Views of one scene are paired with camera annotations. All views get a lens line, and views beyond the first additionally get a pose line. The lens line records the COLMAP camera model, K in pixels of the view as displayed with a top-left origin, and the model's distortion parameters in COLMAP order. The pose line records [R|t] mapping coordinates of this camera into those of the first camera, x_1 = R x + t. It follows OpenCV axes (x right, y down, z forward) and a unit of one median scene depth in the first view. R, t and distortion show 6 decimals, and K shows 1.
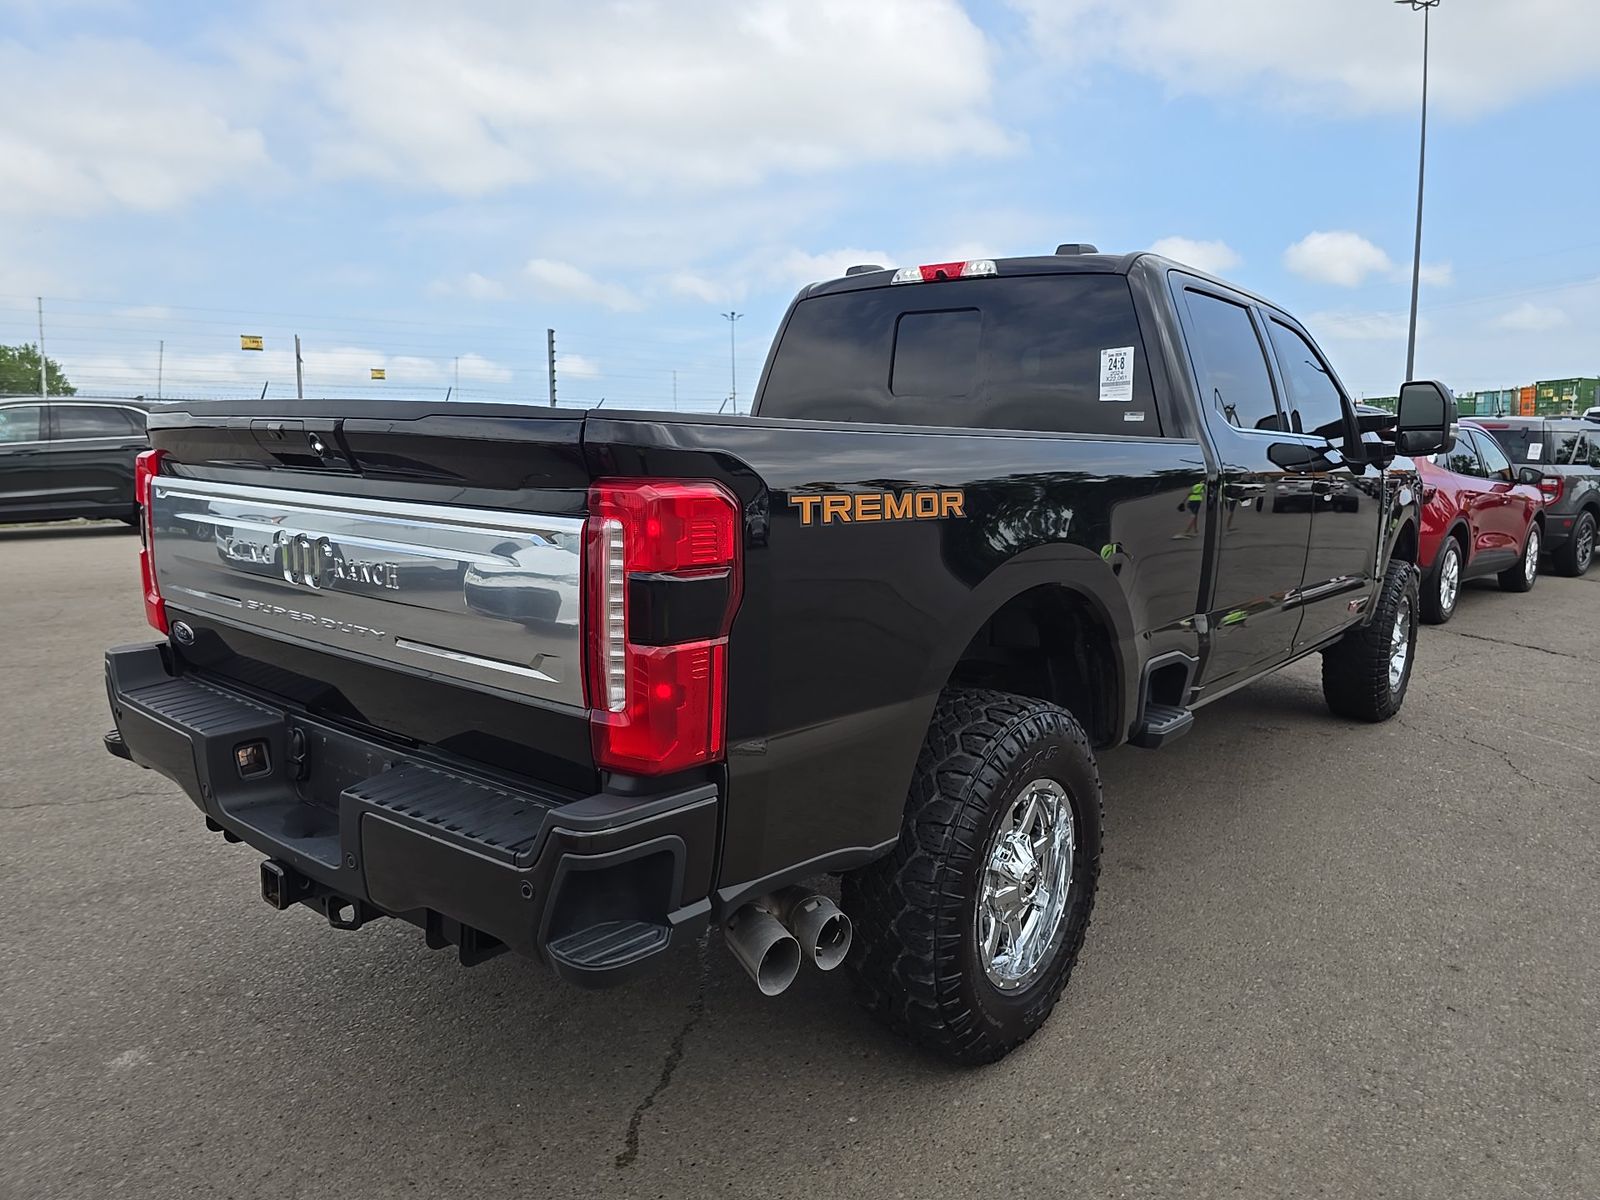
lens RADIAL K [[1090.4, 0, 800.0], [0, 1090.4, 600.0], [0, 0, 1]] dist [0.017645, -0.000343]
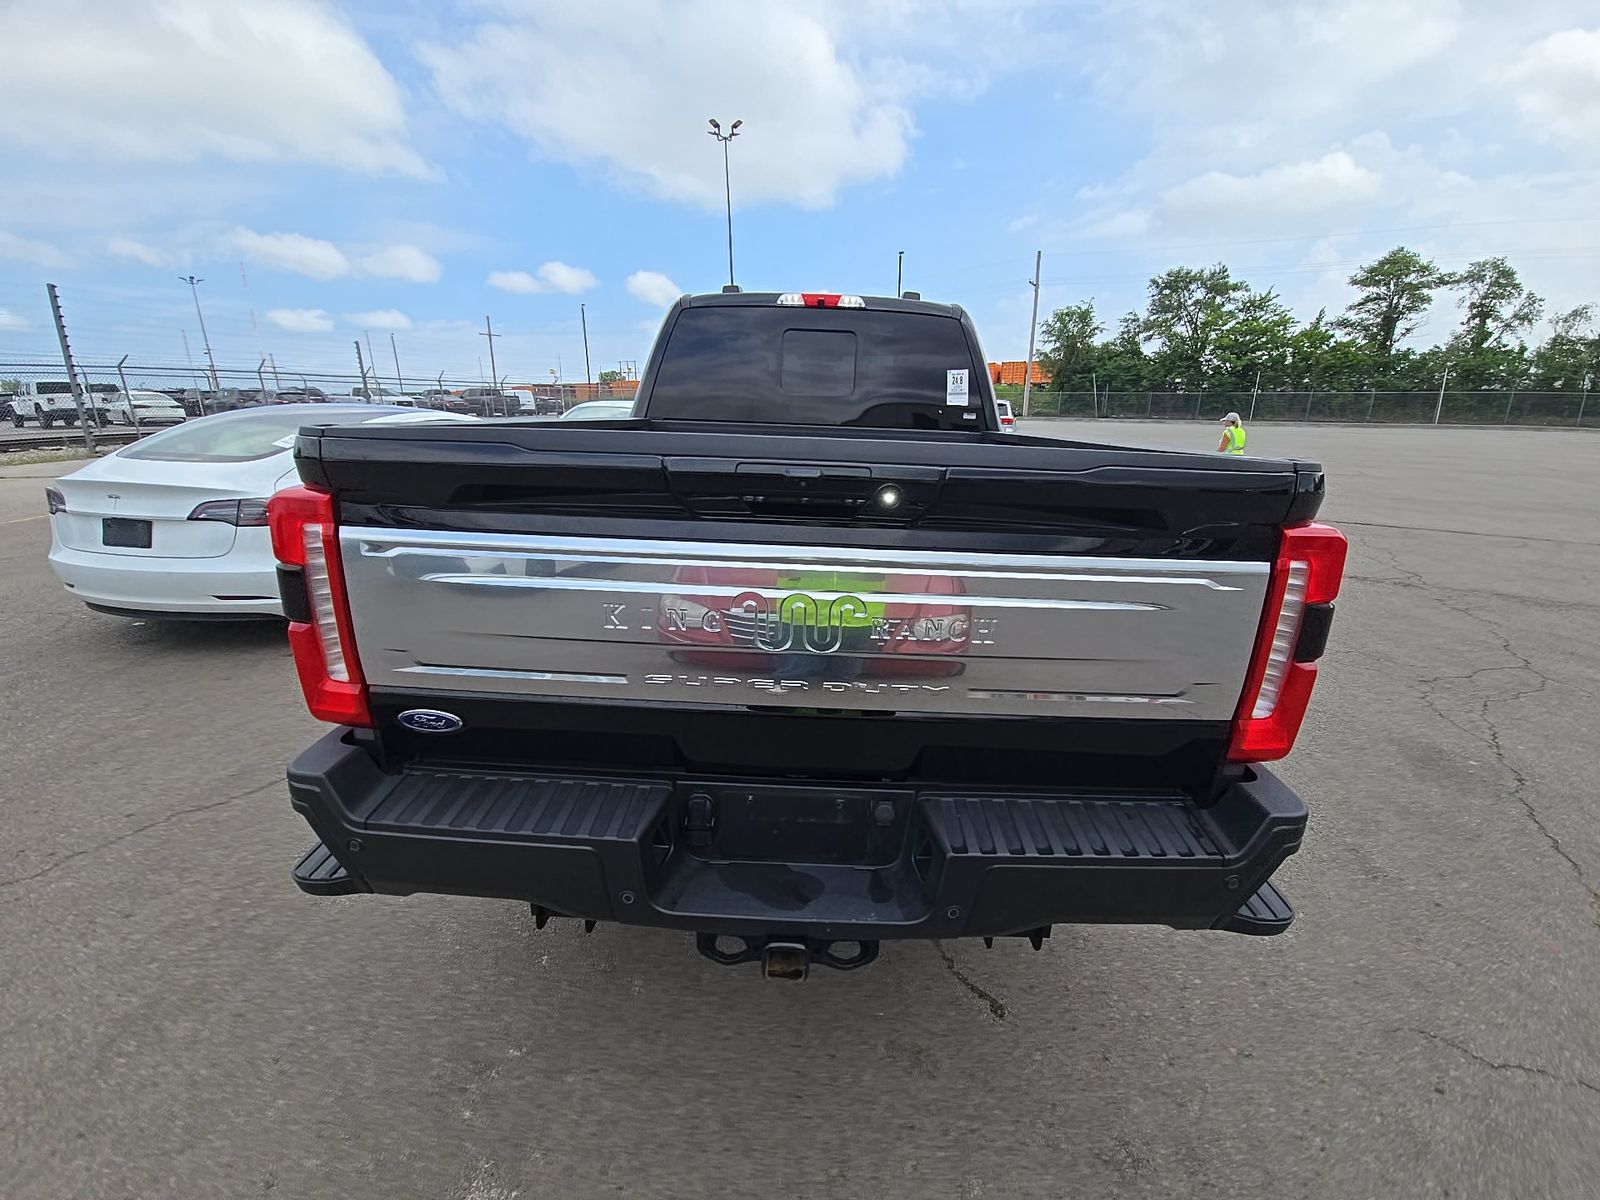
lens RADIAL K [[634.0, 0, 805.7], [0, 634.0, 609.8], [0, 0, 1]] dist [0.026535, -0.019899]
pose [[0.784569, -0.180185, 0.593284, -0.425058], [0.071682, 0.976787, 0.201864, -0.084699], [-0.615884, -0.115849, 0.779272, 0.345043]]
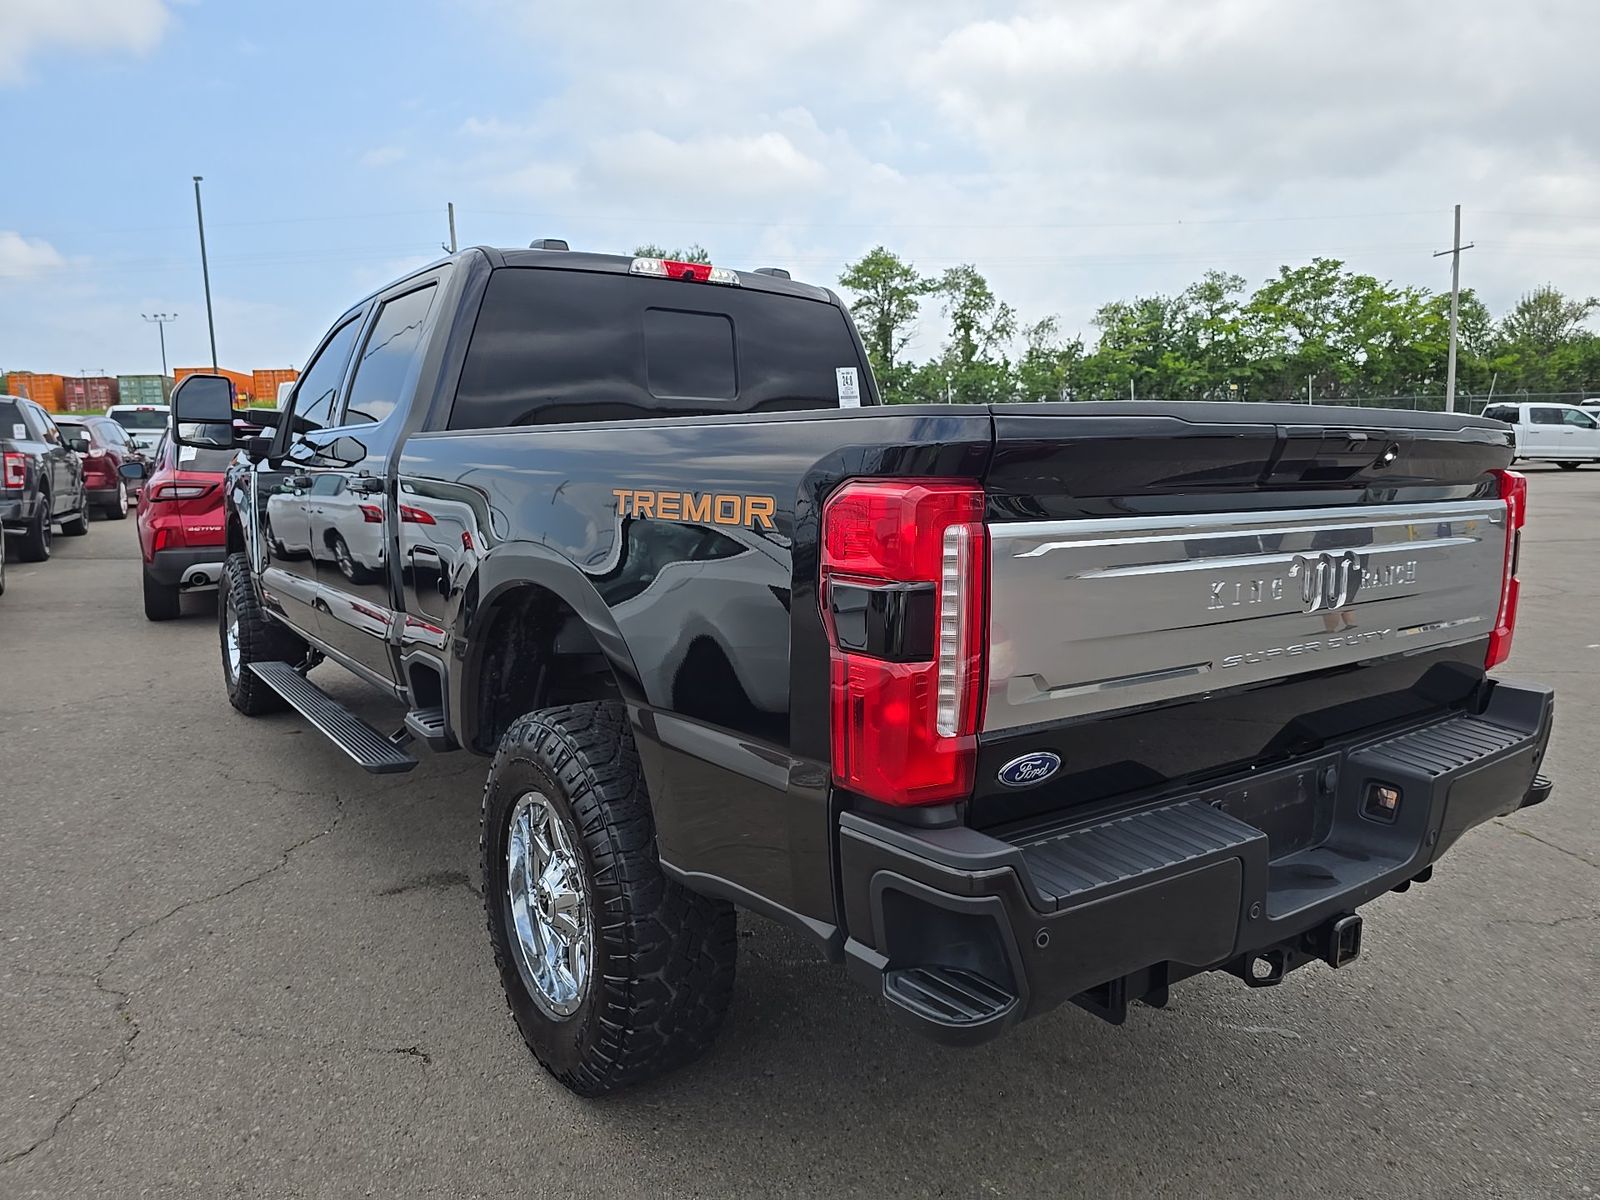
lens RADIAL K [[1073.6, 0, 800.0], [0, 1073.6, 600.0], [0, 0, 1]] dist [-0.000535, -0.000695]
pose [[0.252097, -0.146241, 0.956588, -0.808999], [0.134506, 0.984215, 0.115017, -0.106076], [-0.958309, 0.099671, 0.267788, 0.670232]]
